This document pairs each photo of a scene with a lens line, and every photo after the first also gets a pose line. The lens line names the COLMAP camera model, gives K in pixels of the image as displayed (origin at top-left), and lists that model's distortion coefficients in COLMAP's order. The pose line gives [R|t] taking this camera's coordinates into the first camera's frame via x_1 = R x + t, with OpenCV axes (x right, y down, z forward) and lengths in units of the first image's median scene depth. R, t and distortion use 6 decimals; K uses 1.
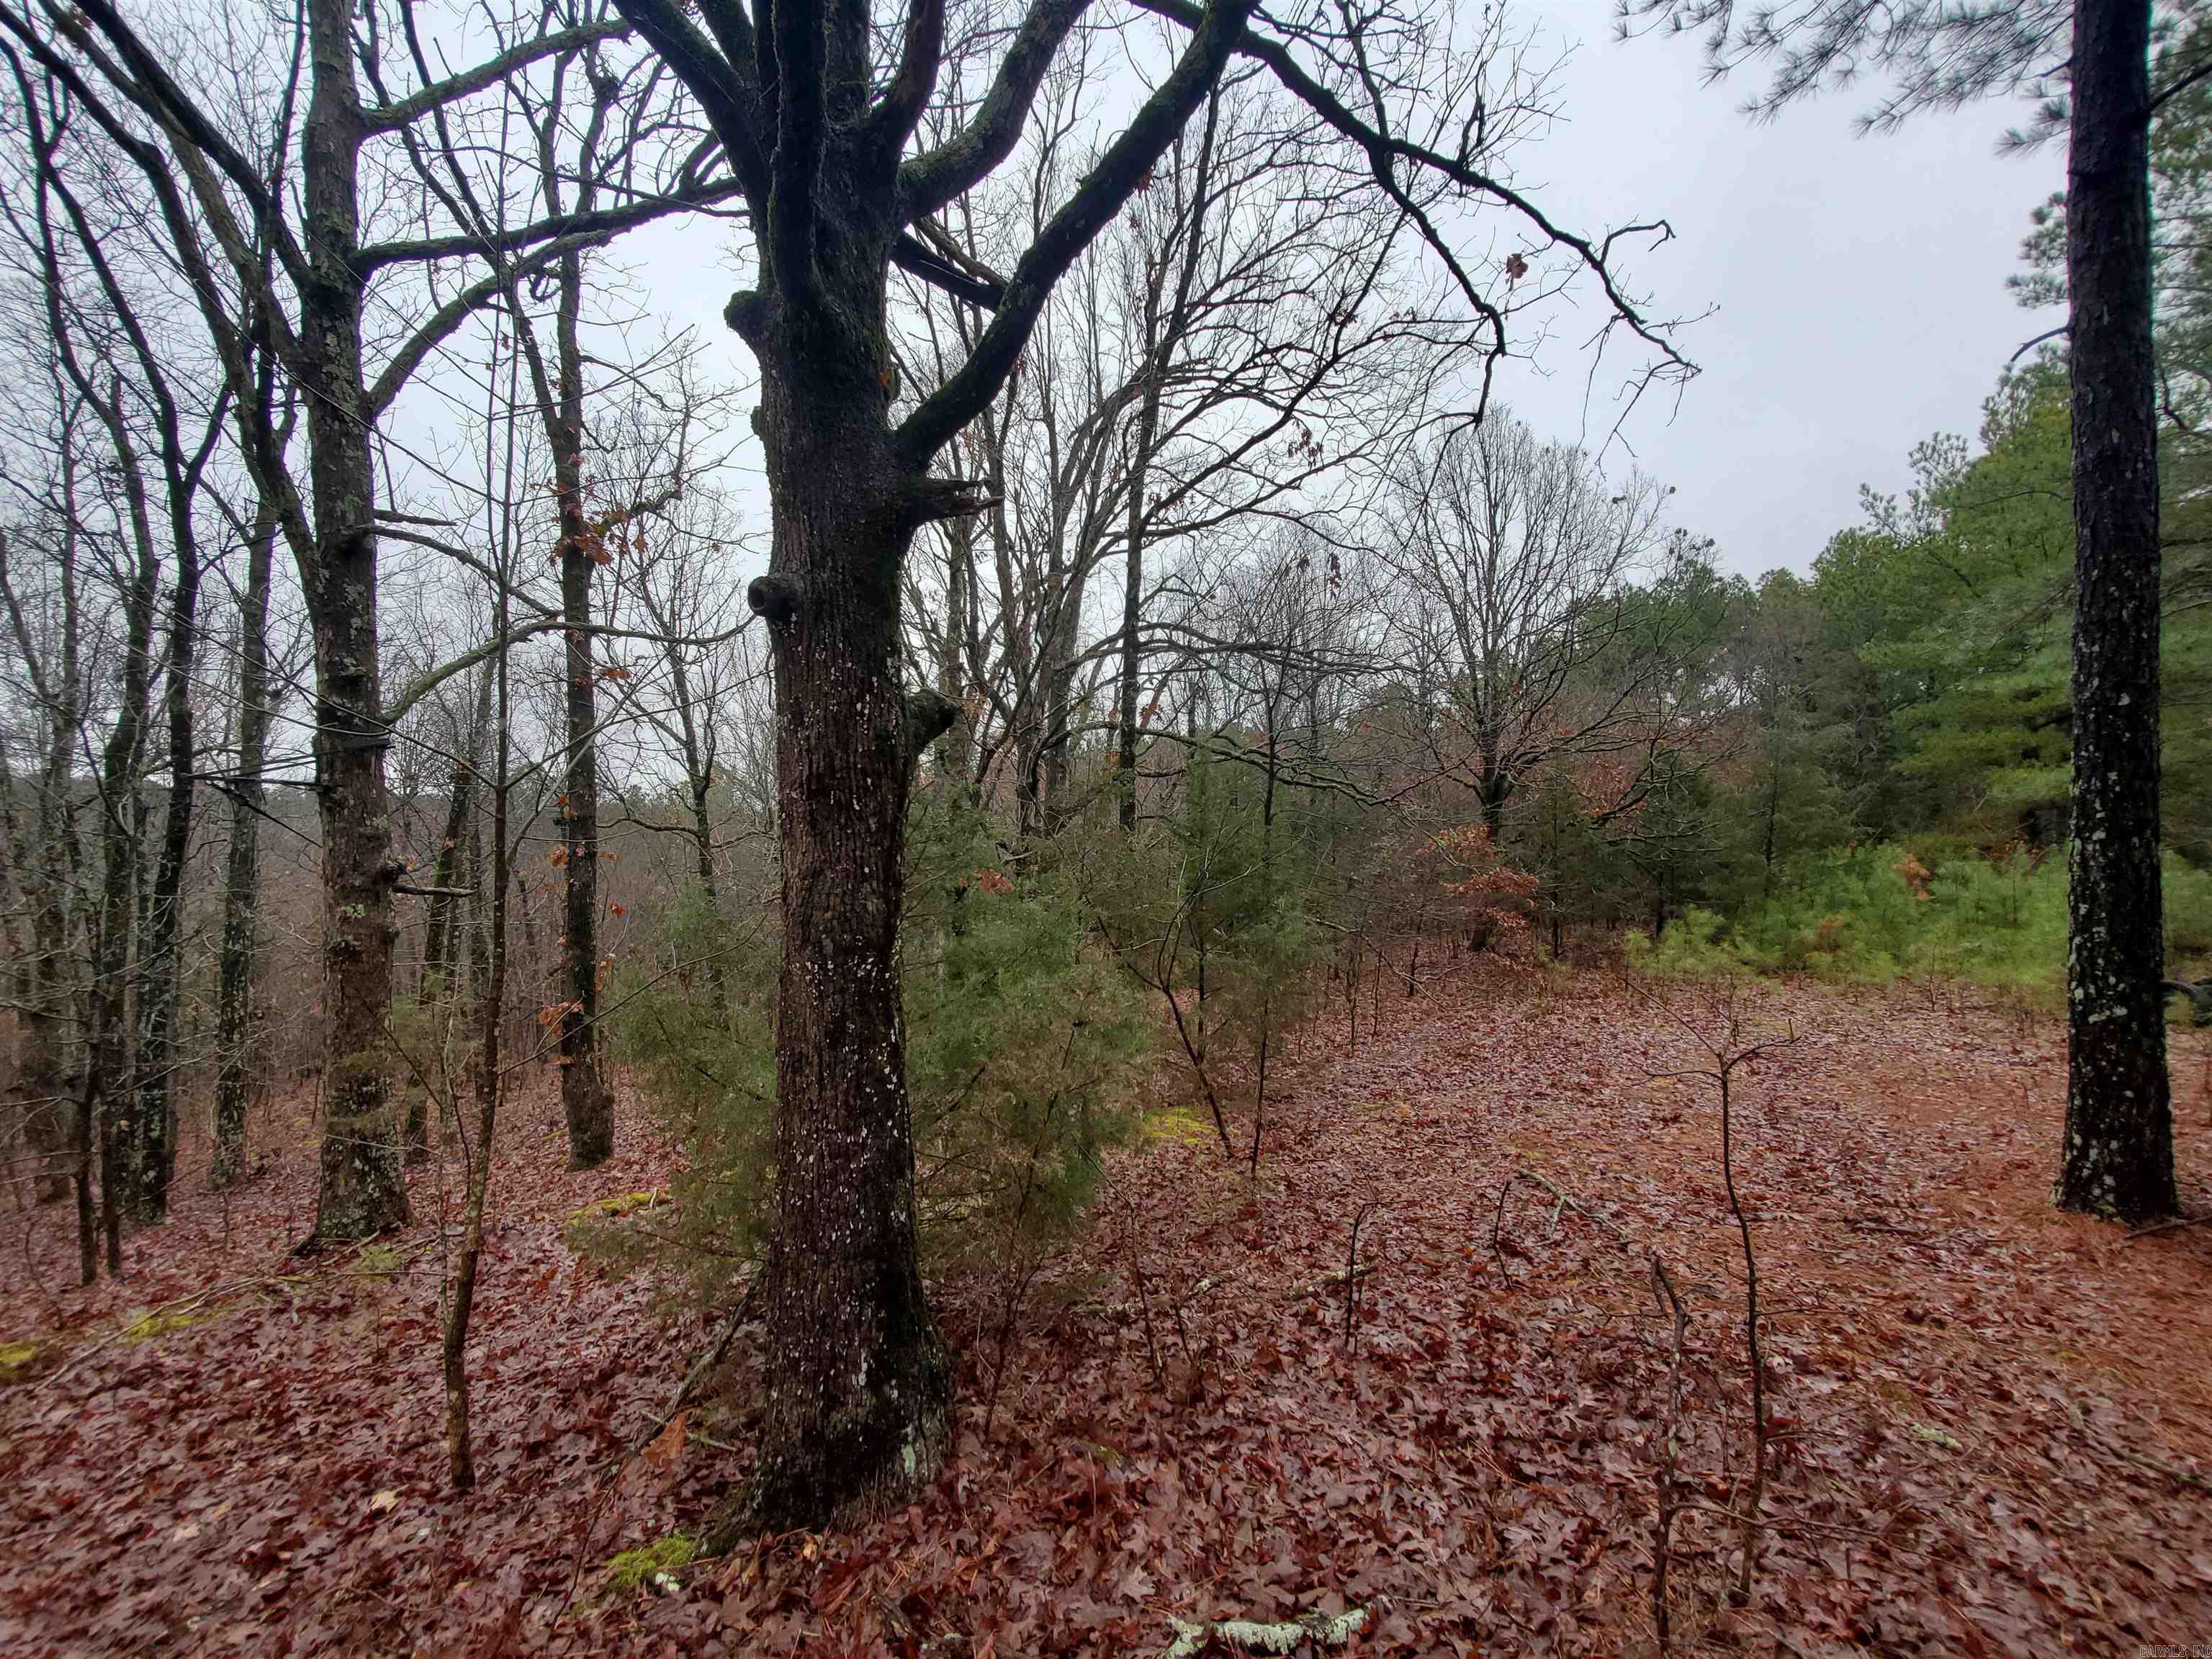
lens RADIAL K [[878.2, 0, 1116.5], [0, 878.2, 827.4], [0, 0, 1]] dist [-0.000095, 0.000442]
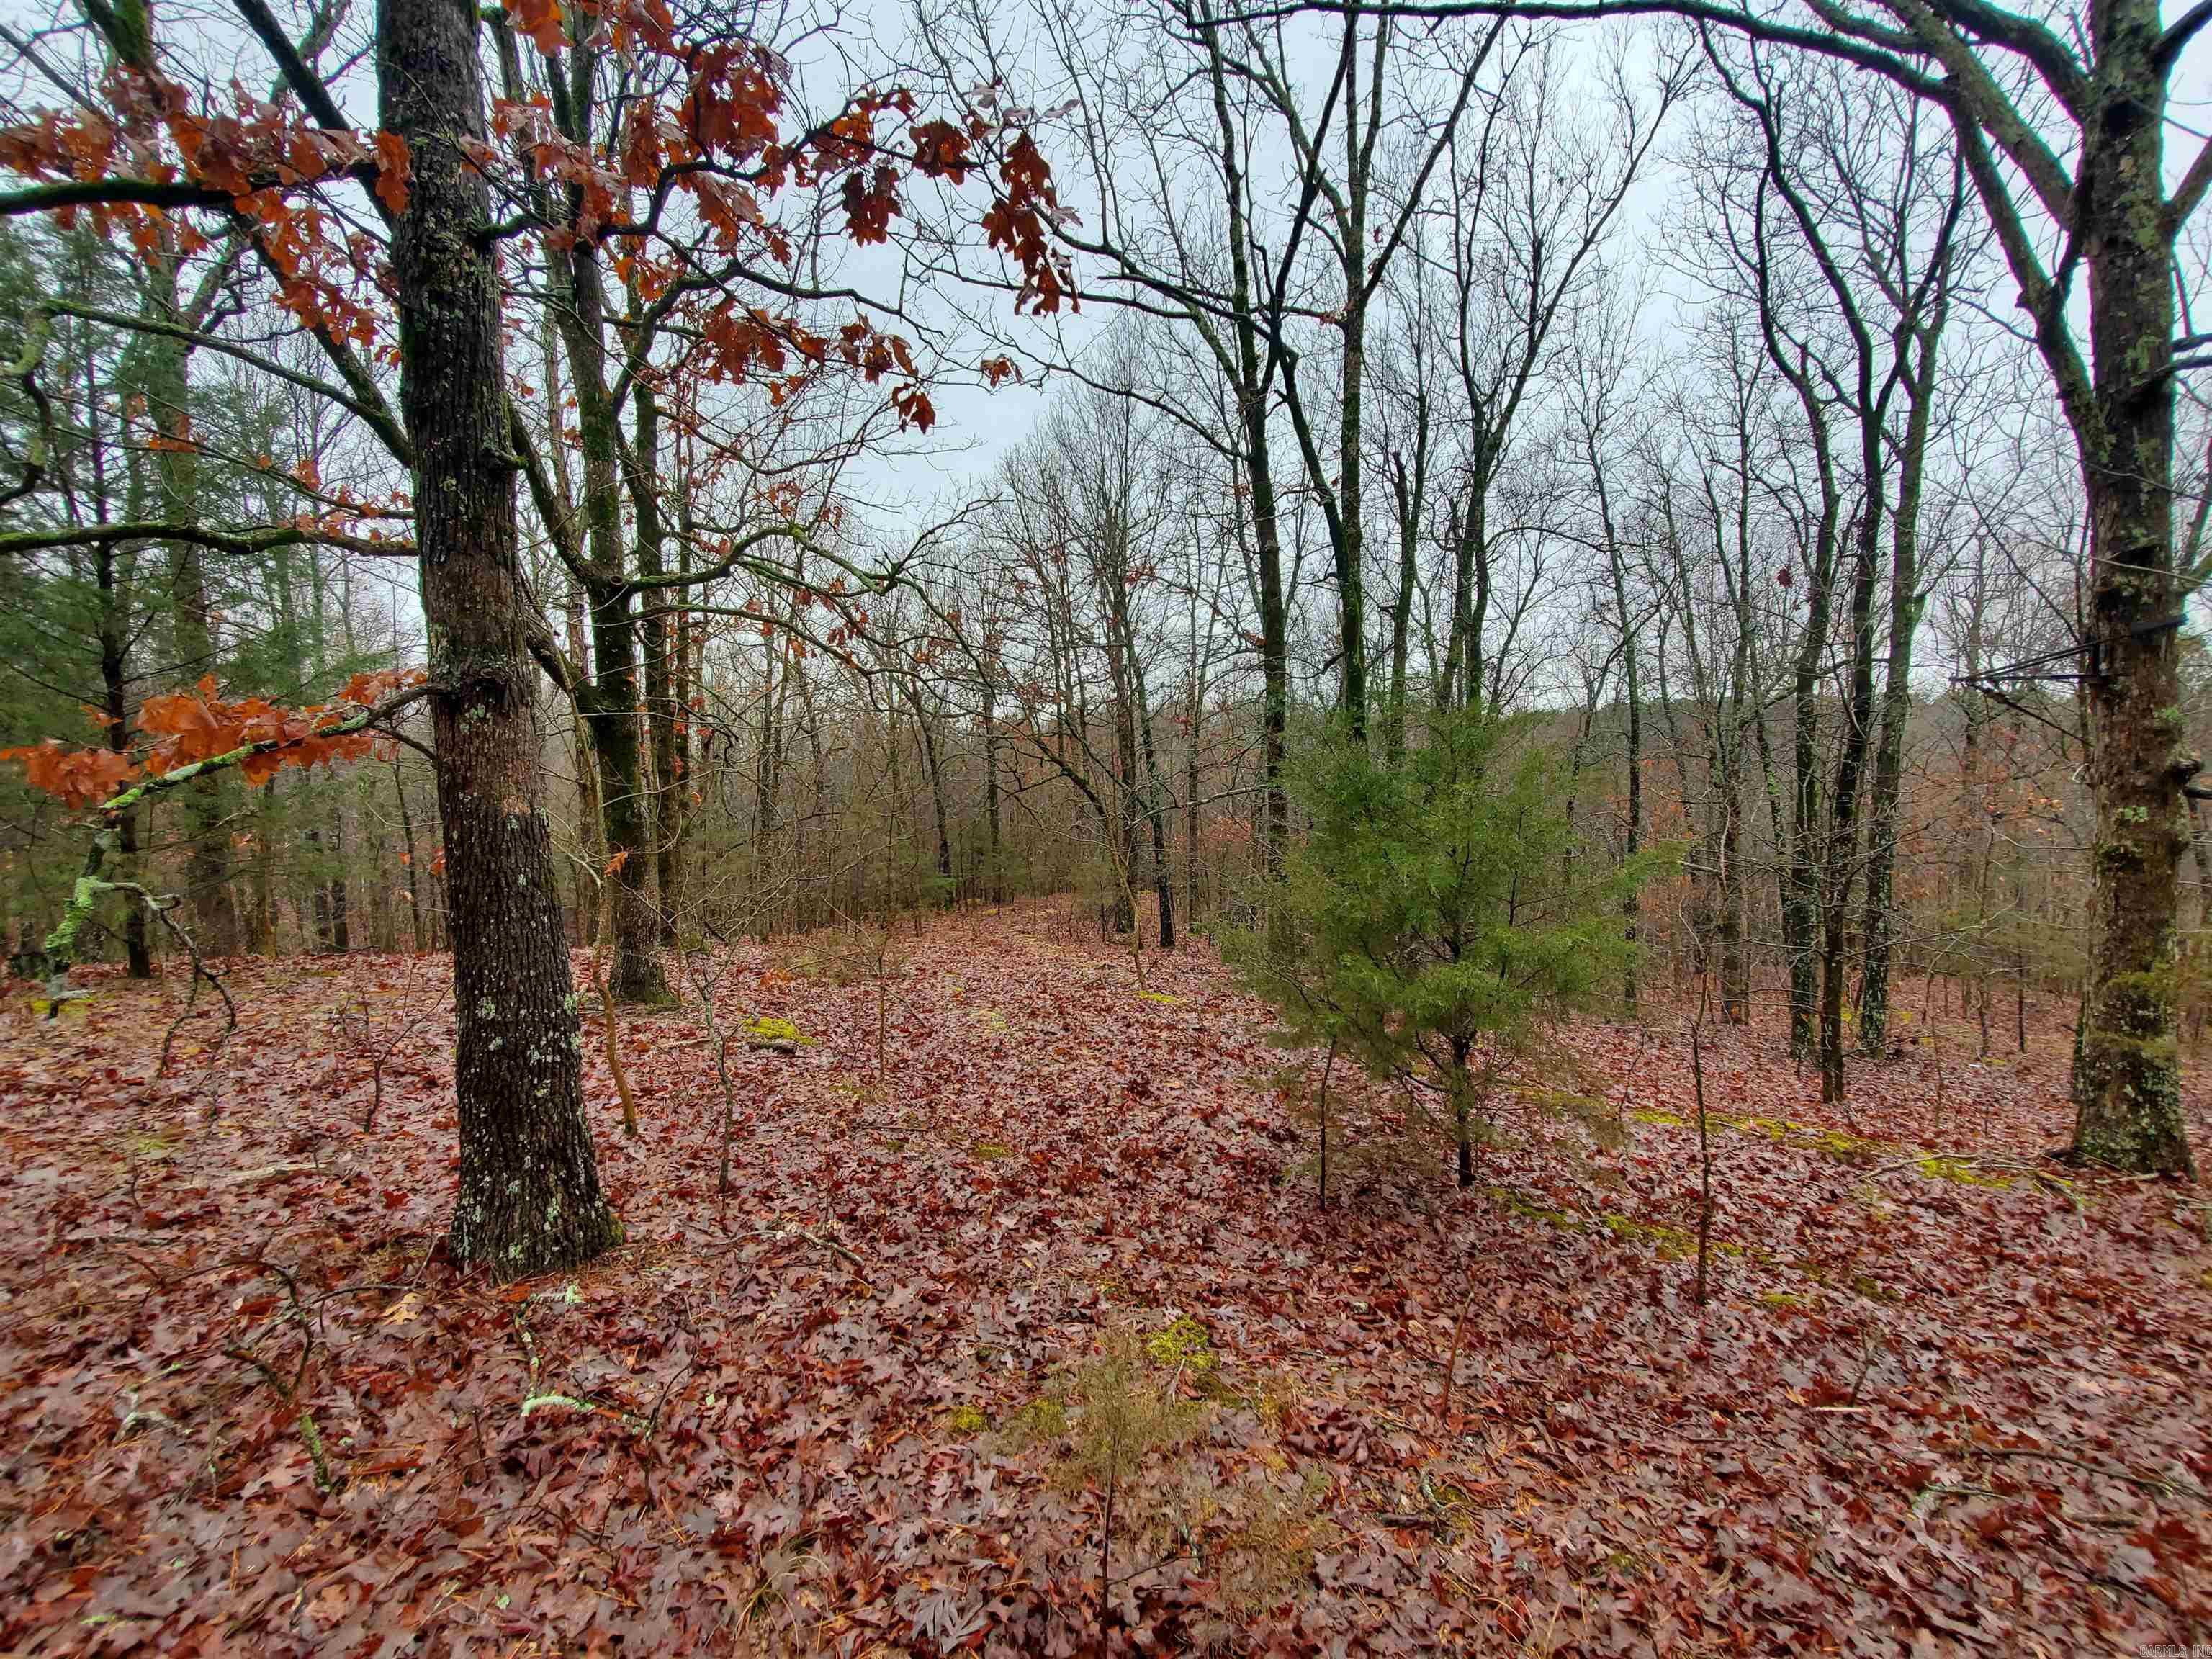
lens RADIAL K [[878.2, 0, 1115.6], [0, 878.2, 825.2], [0, 0, 1]] dist [-0.000095, 0.000442]
pose [[0.111855, 0.067010, -0.991463, -0.111163], [0.037703, 0.996719, 0.071618, 0.003567], [0.993009, -0.045392, 0.108962, -0.155272]]
